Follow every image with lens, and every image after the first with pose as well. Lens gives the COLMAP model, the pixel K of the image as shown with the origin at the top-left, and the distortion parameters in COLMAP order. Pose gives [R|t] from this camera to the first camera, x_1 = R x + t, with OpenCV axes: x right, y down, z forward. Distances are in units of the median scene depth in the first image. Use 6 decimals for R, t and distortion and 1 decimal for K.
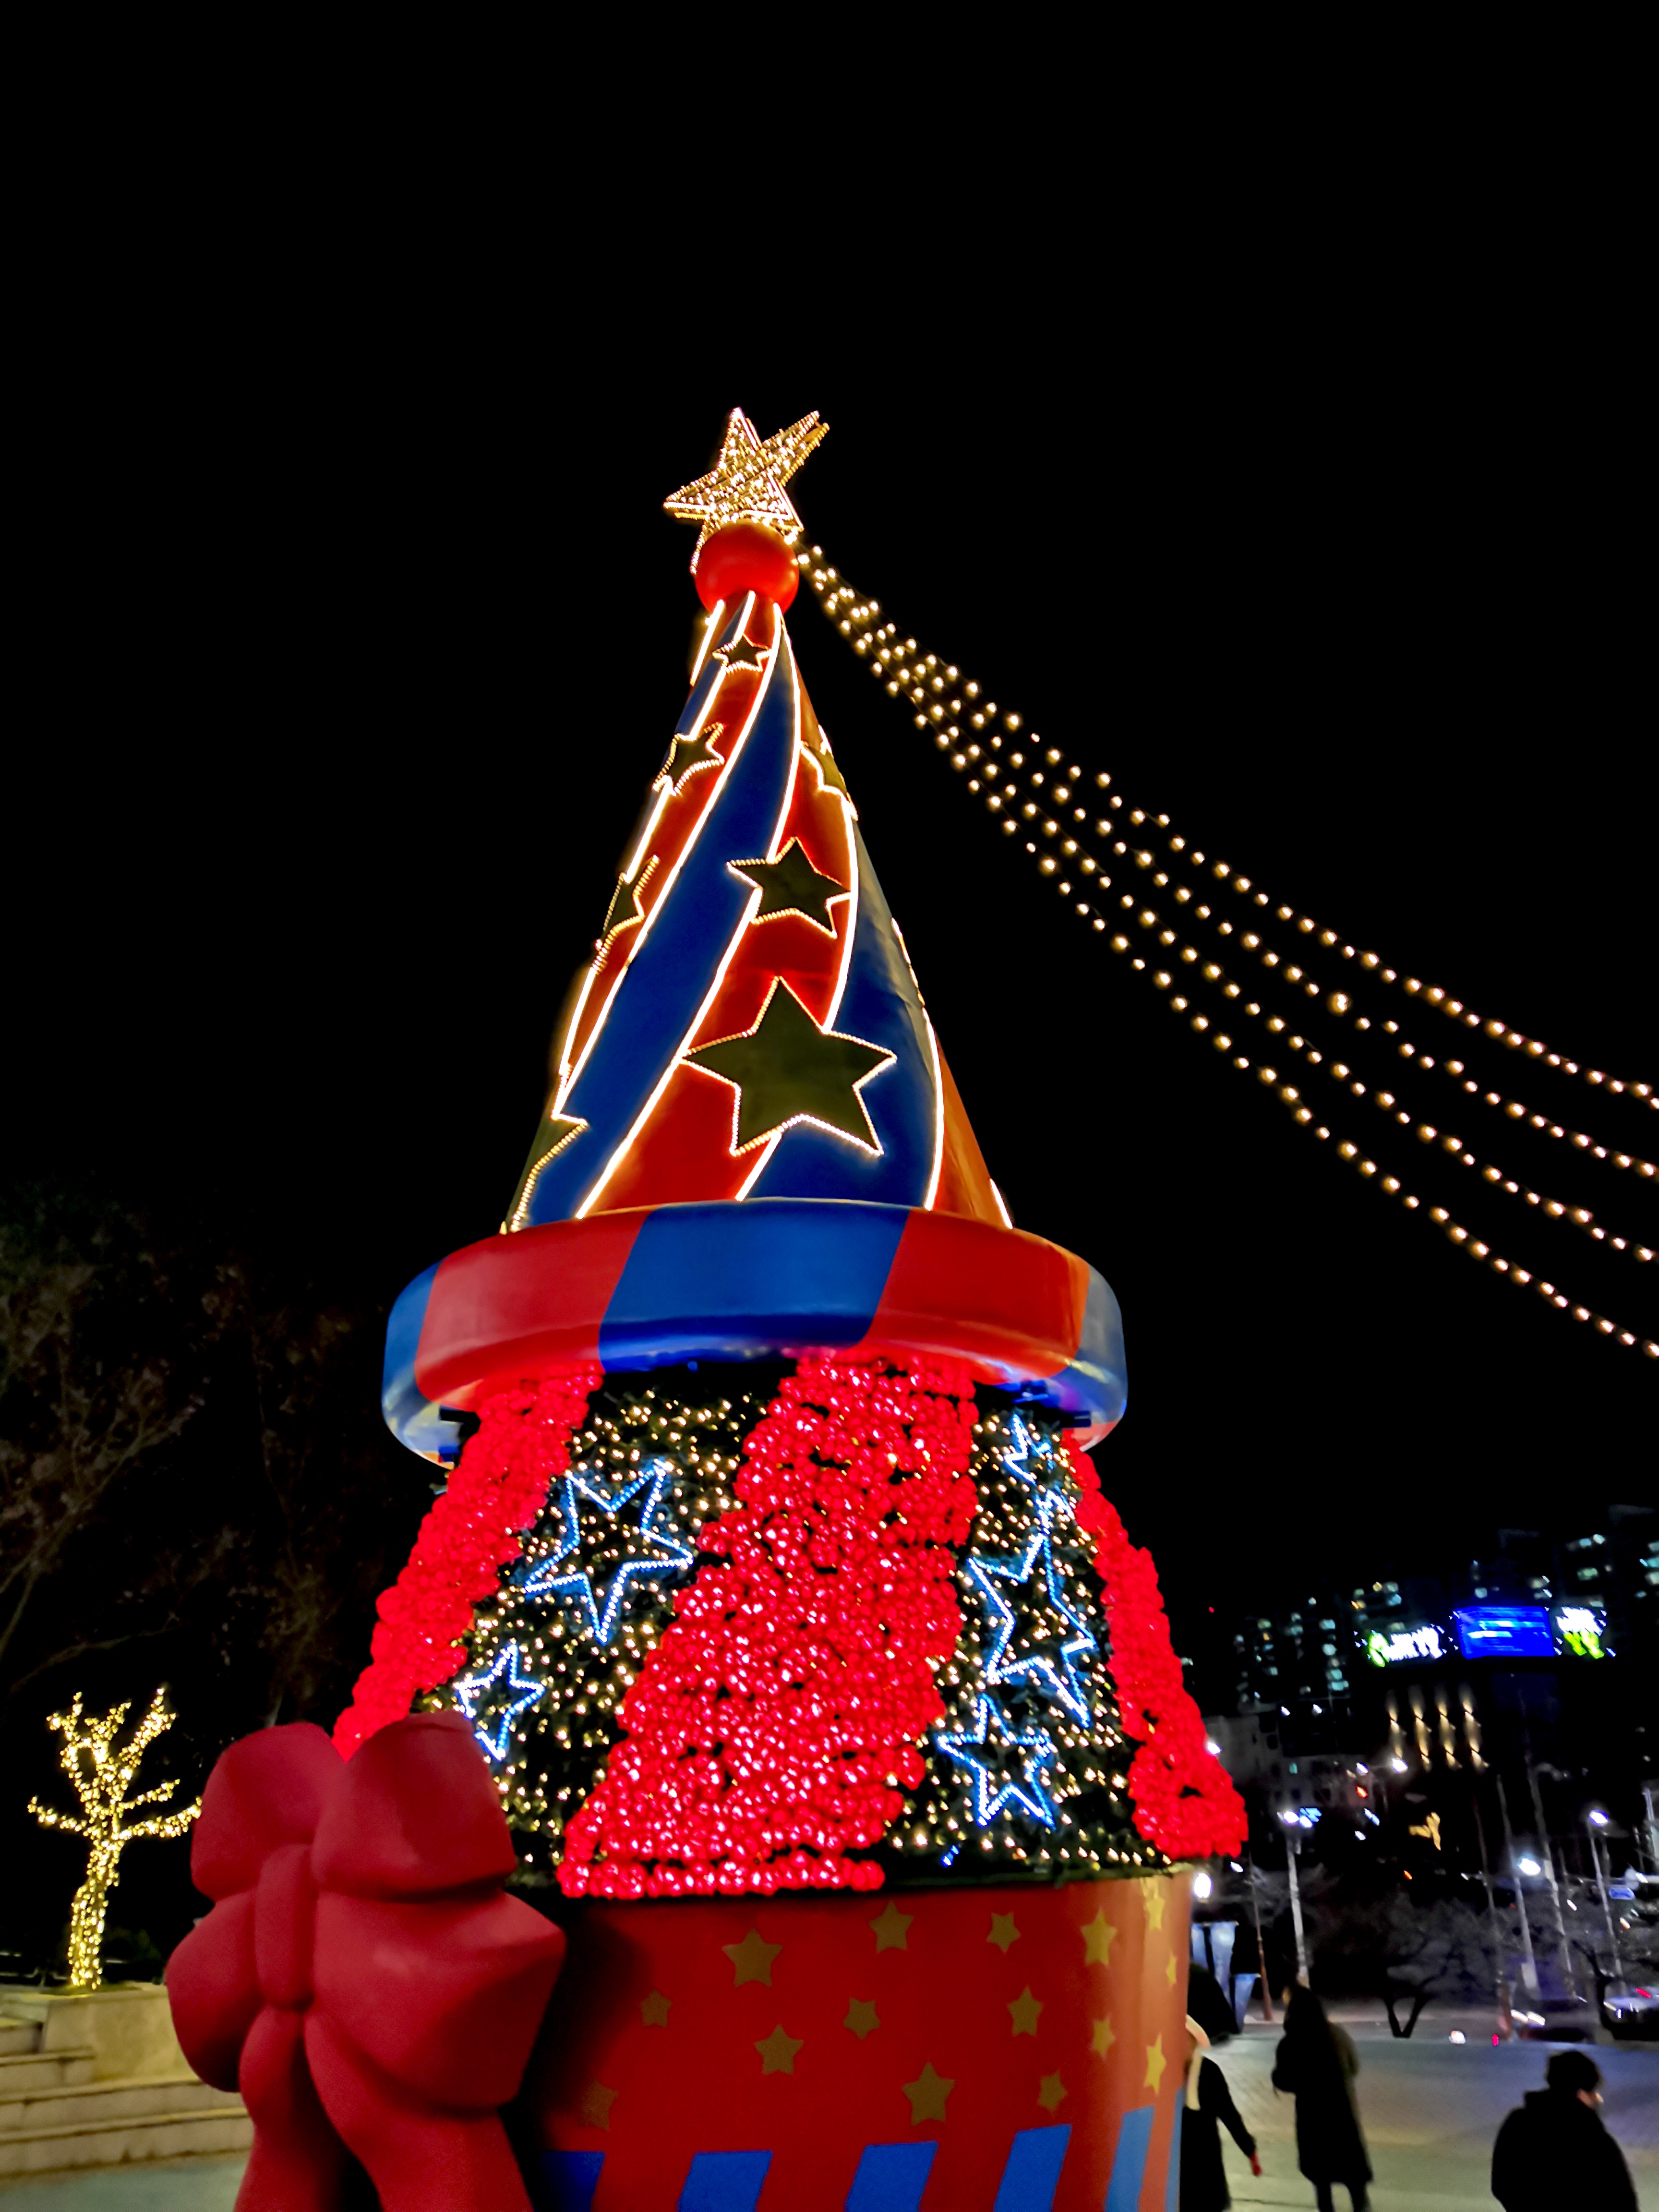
lens RADIAL K [[1690.9, 0, 829.5], [0, 1690.9, 1106.0], [0, 0, 1]] dist [-0.019573, 0.029395]
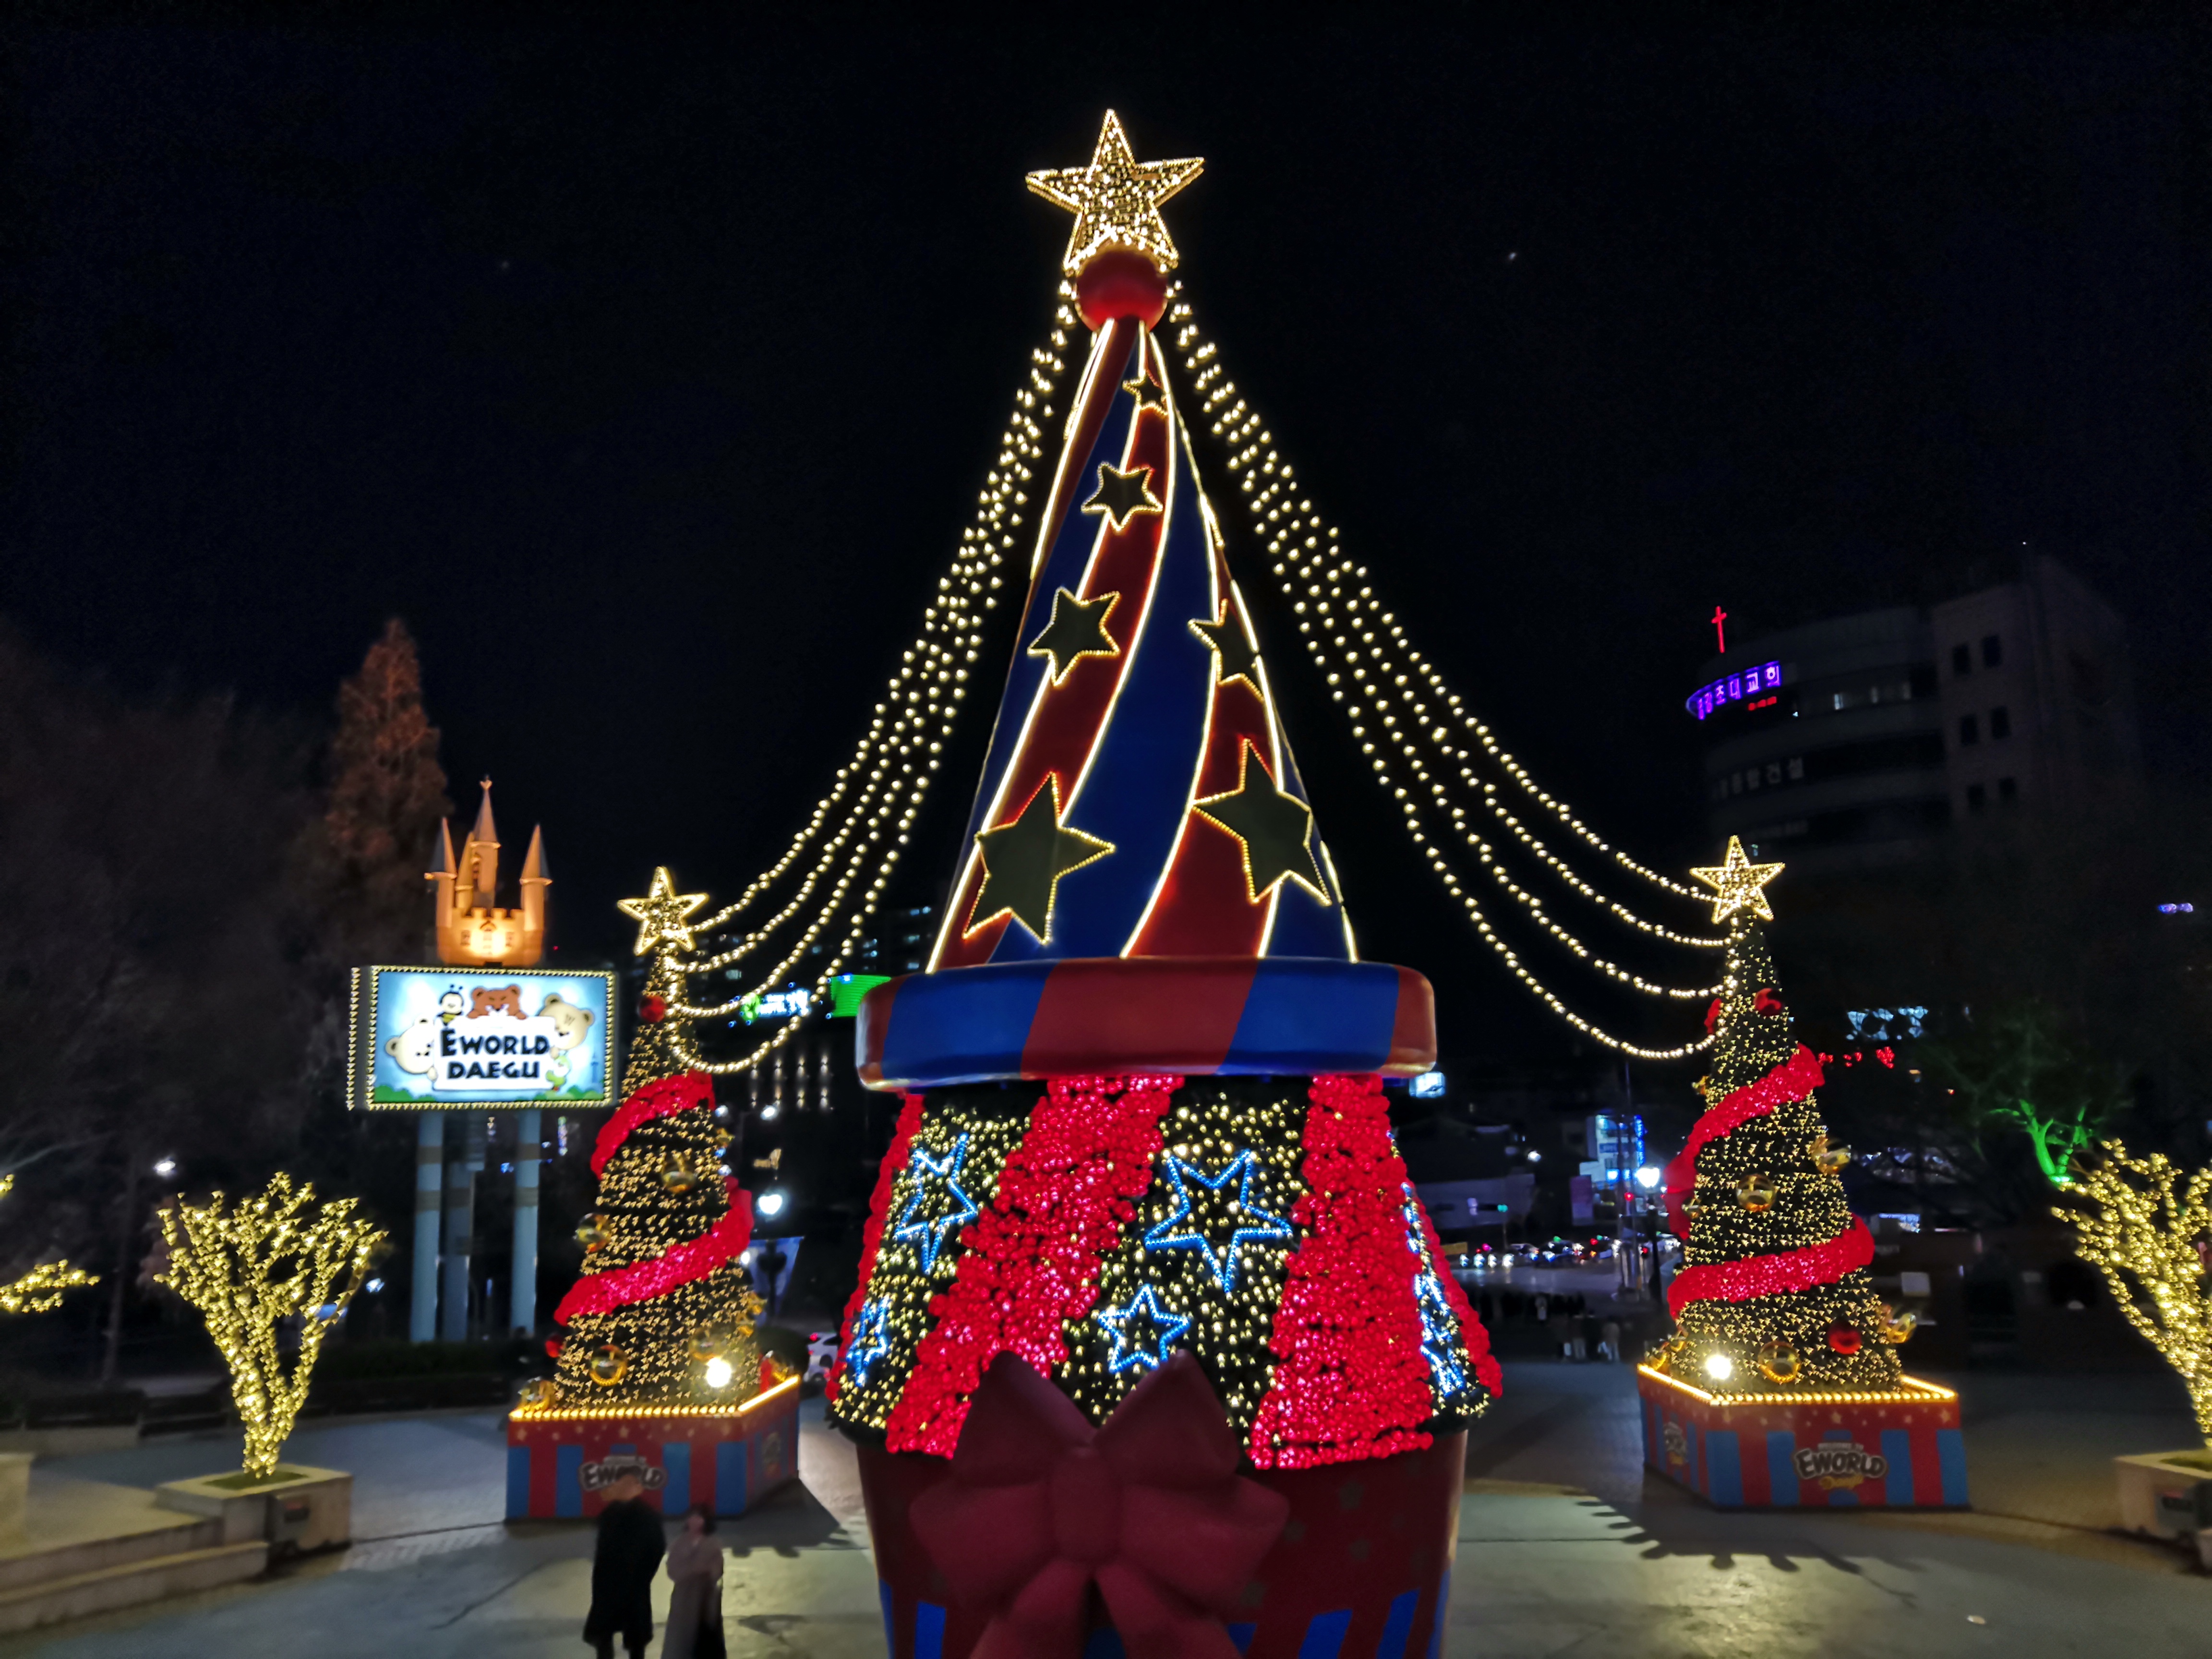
lens RADIAL K [[1690.9, 0, 1117.9], [0, 1690.9, 838.7], [0, 0, 1]] dist [-0.019573, 0.029395]
pose [[0.860891, 0.094125, 0.500007, -0.737354], [-0.201662, 0.965374, 0.165484, -0.195090], [-0.467117, -0.243296, 0.850064, -0.034953]]
